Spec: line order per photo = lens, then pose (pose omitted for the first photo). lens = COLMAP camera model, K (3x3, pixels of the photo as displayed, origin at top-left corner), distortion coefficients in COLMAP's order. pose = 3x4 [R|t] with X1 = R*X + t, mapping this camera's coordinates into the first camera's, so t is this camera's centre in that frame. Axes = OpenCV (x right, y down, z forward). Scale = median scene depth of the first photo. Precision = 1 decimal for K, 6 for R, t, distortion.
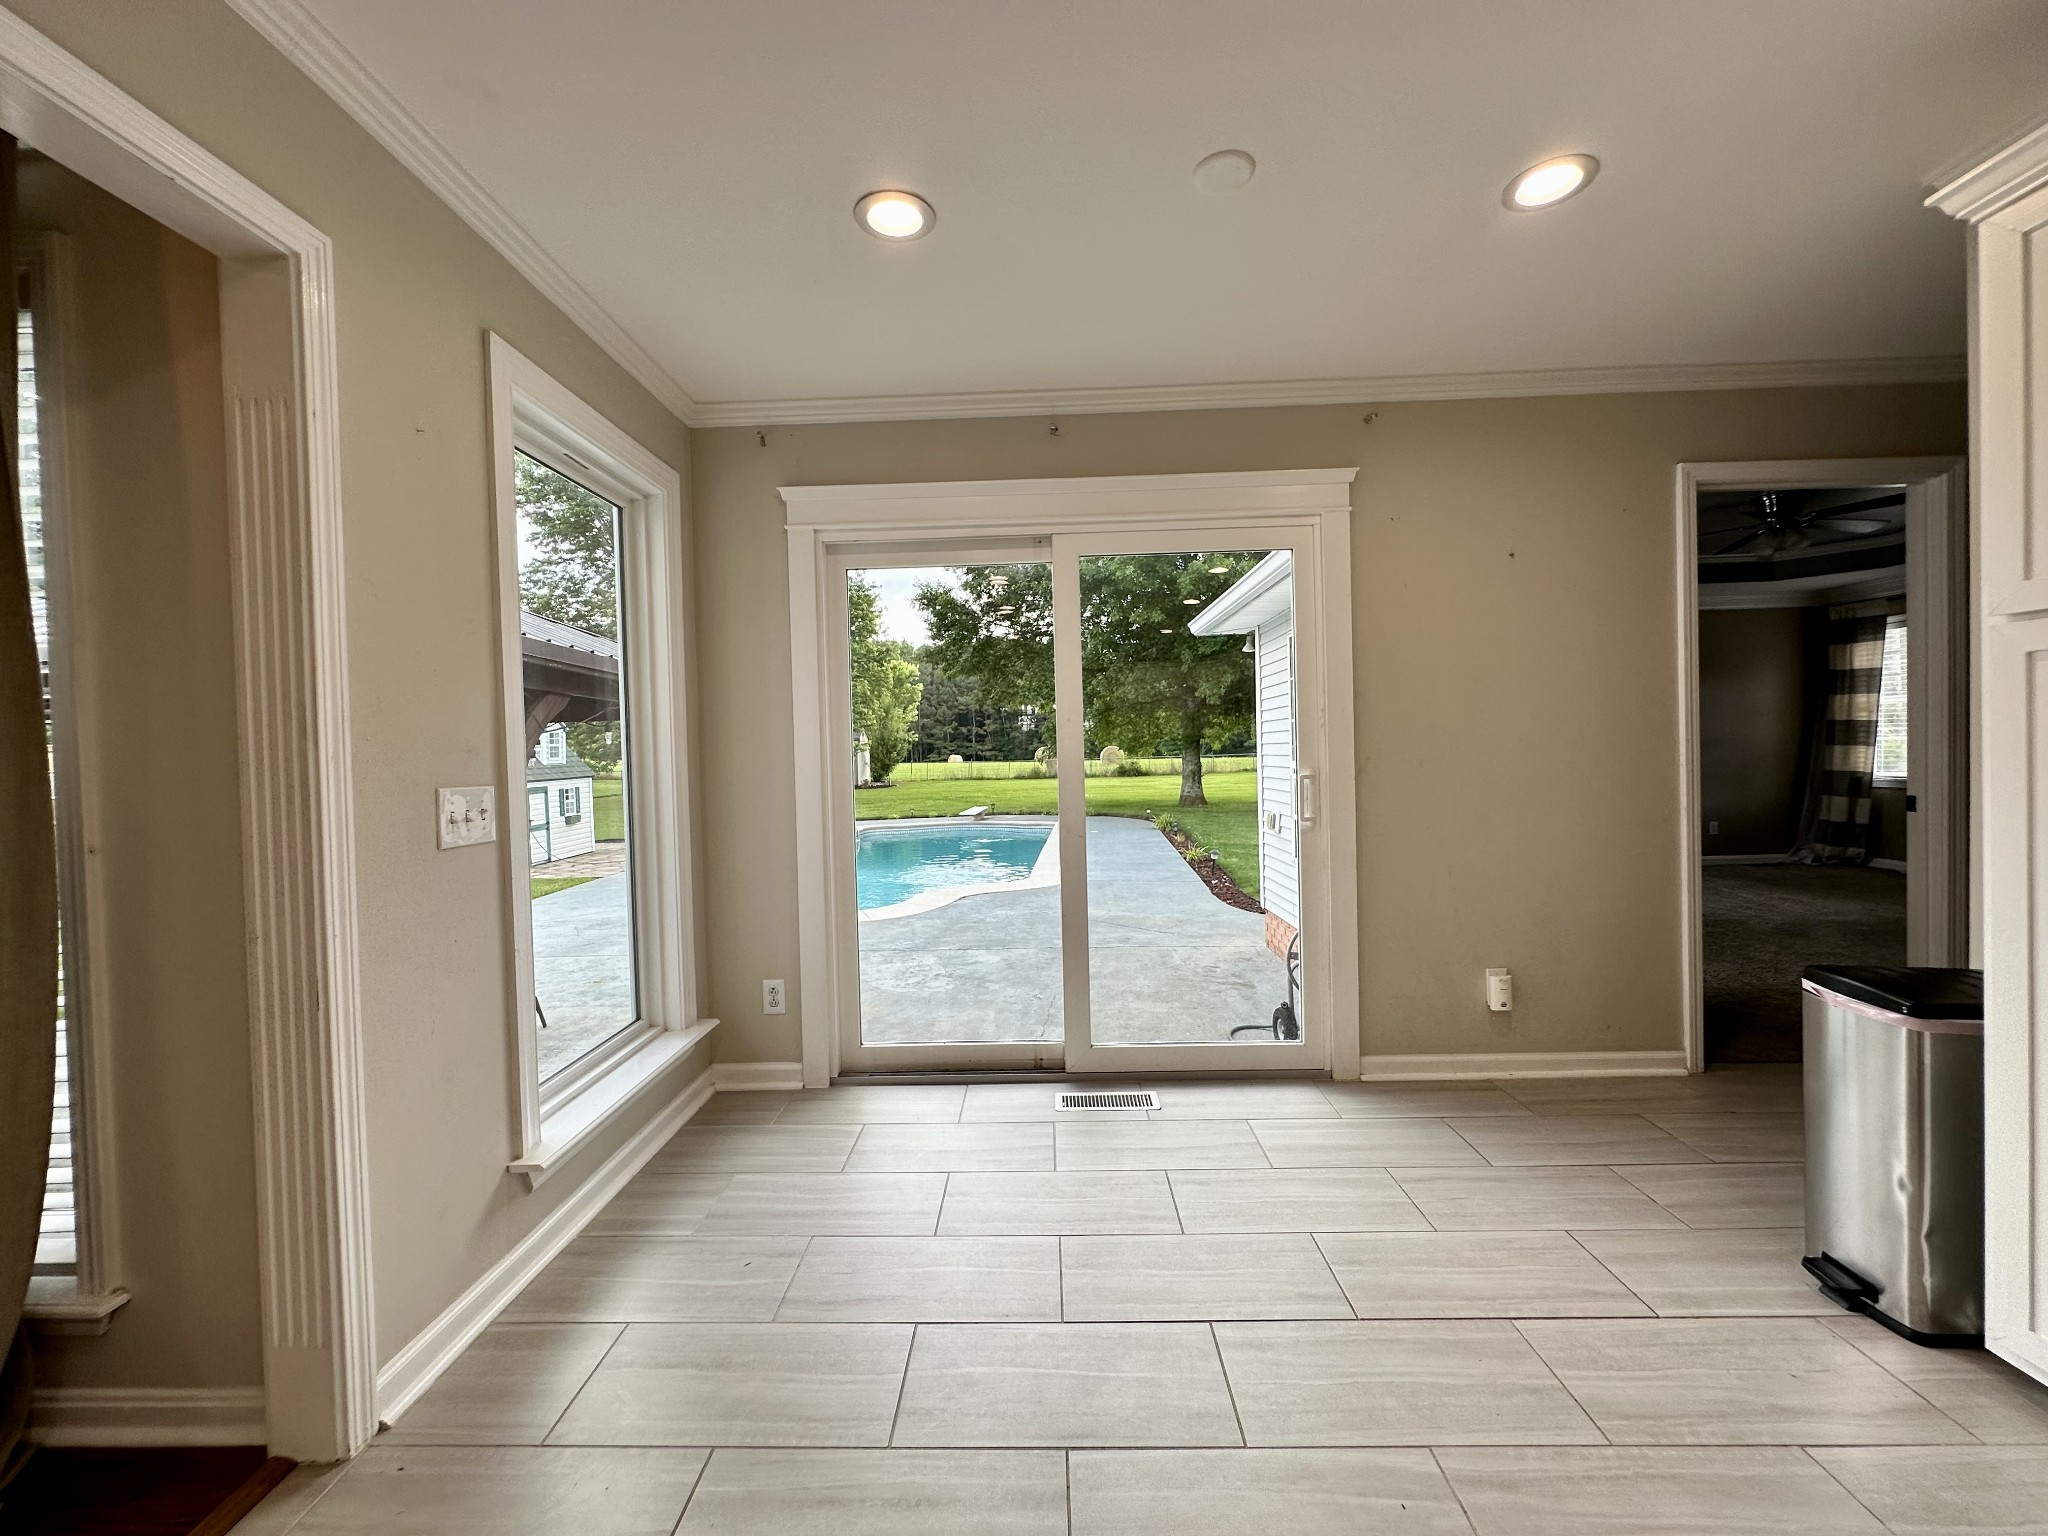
lens RADIAL K [[818.0, 0, 1014.4], [0, 818.0, 765.2], [0, 0, 1]] dist [-0.001662, -0.000168]
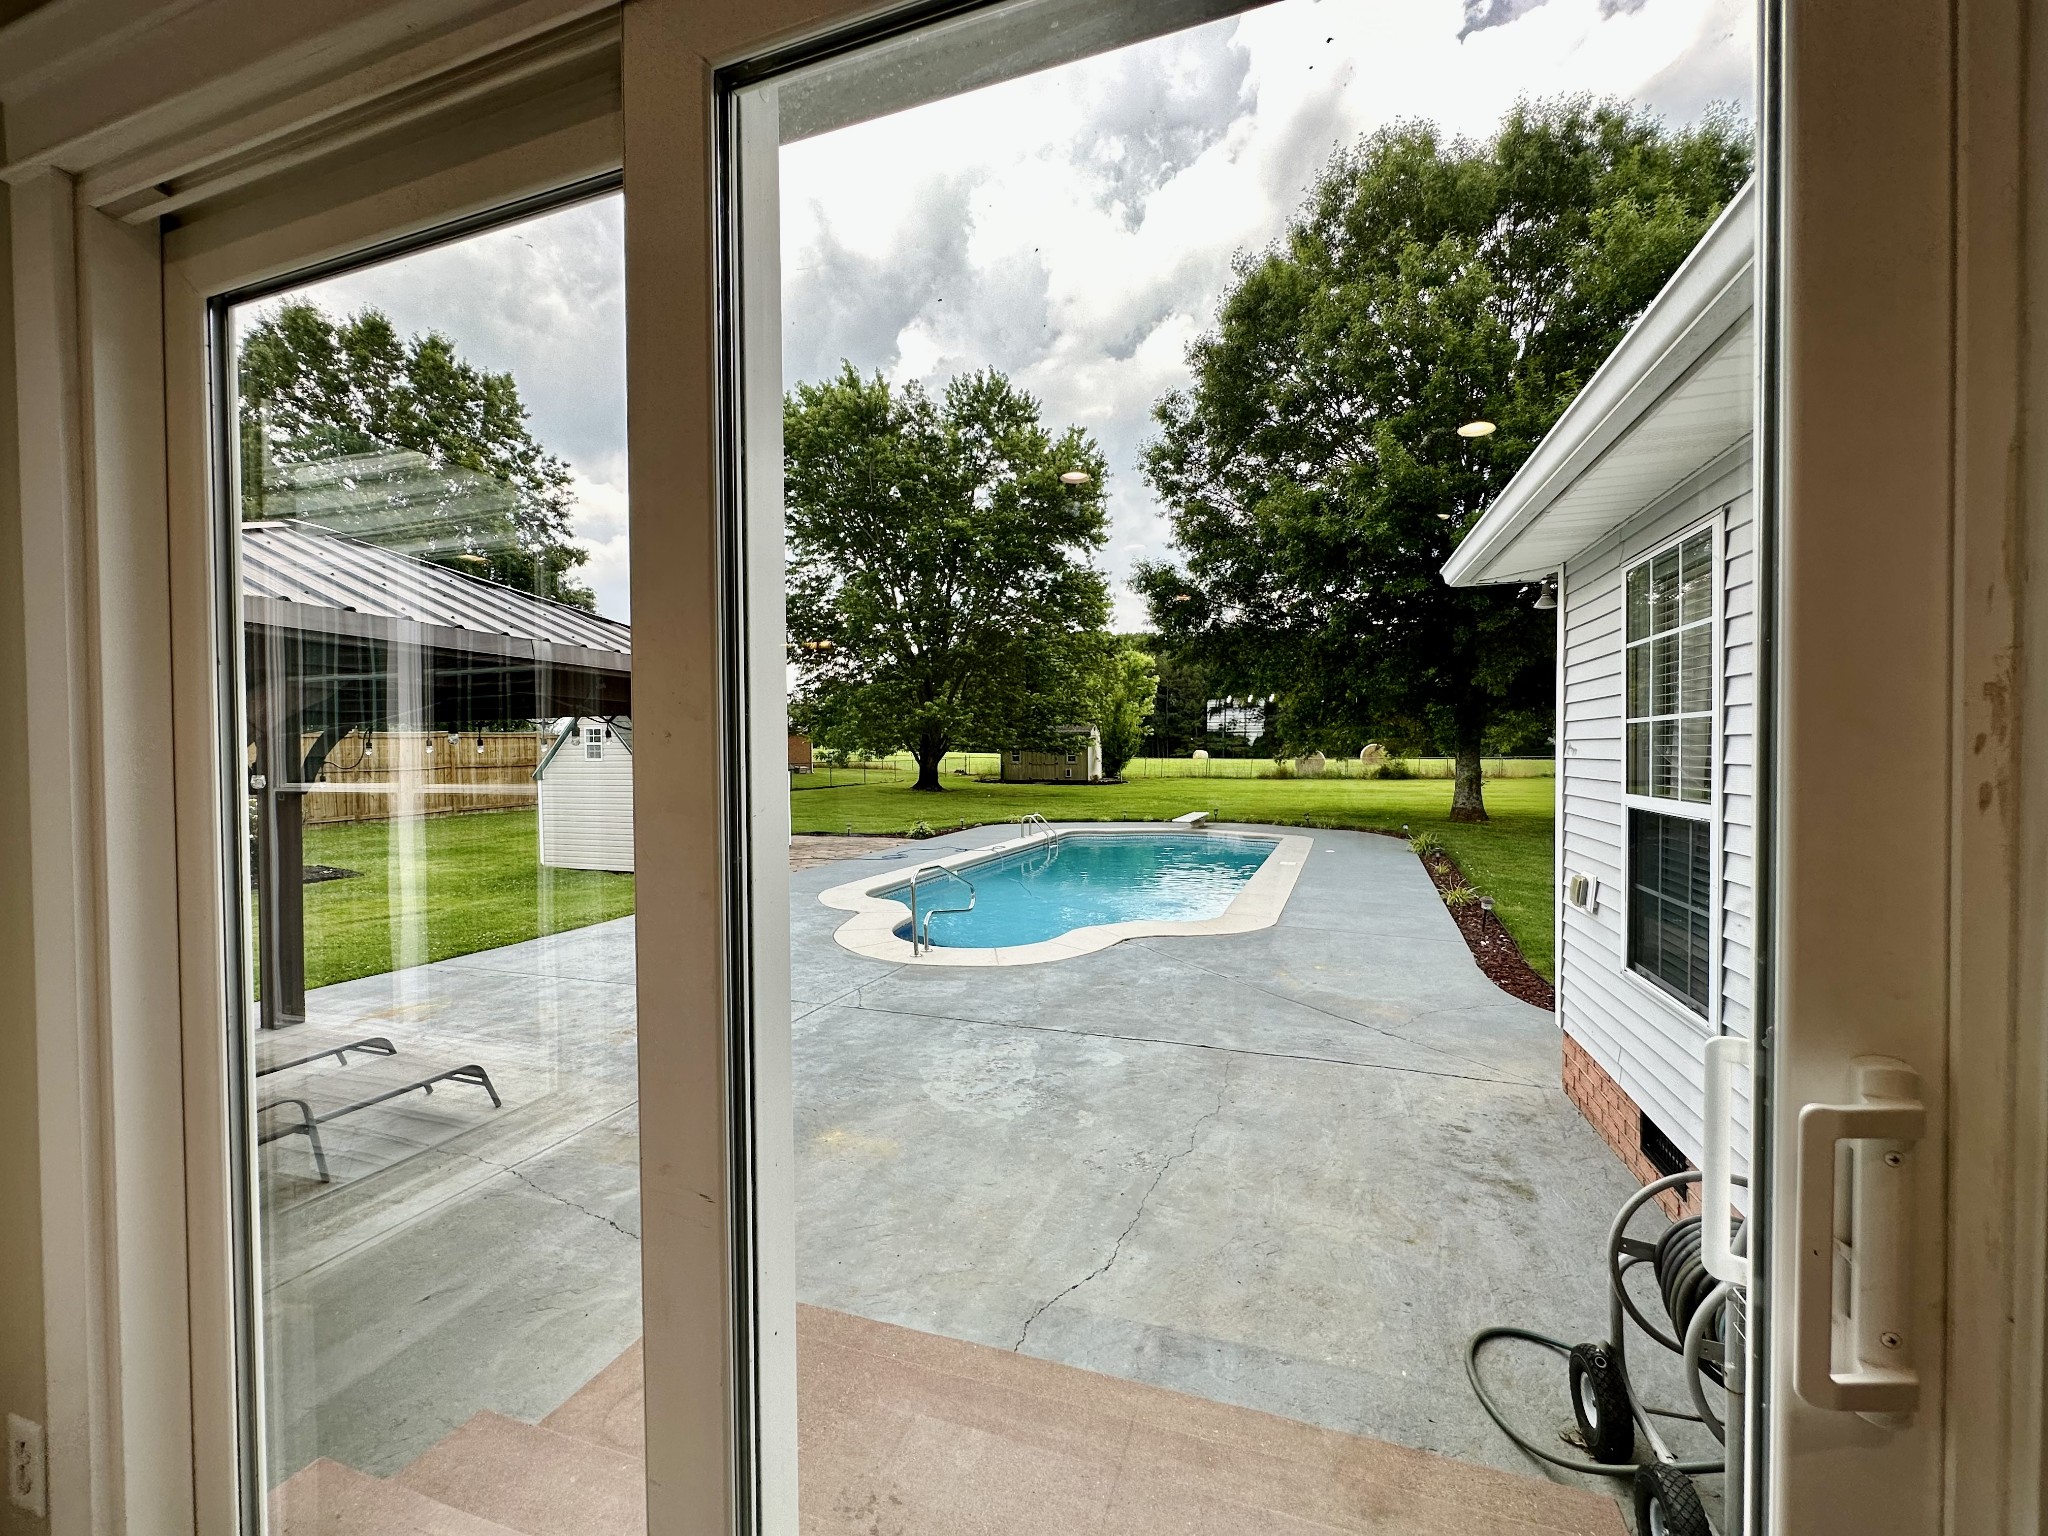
lens RADIAL K [[818.0, 0, 1020.3], [0, 818.0, 766.3], [0, 0, 1]] dist [-0.001662, -0.000168]
pose [[0.956162, 0.023409, -0.291900, 0.031510], [-0.020630, 0.999708, 0.012594, -0.006587], [0.292110, -0.006020, 0.956366, 0.101618]]
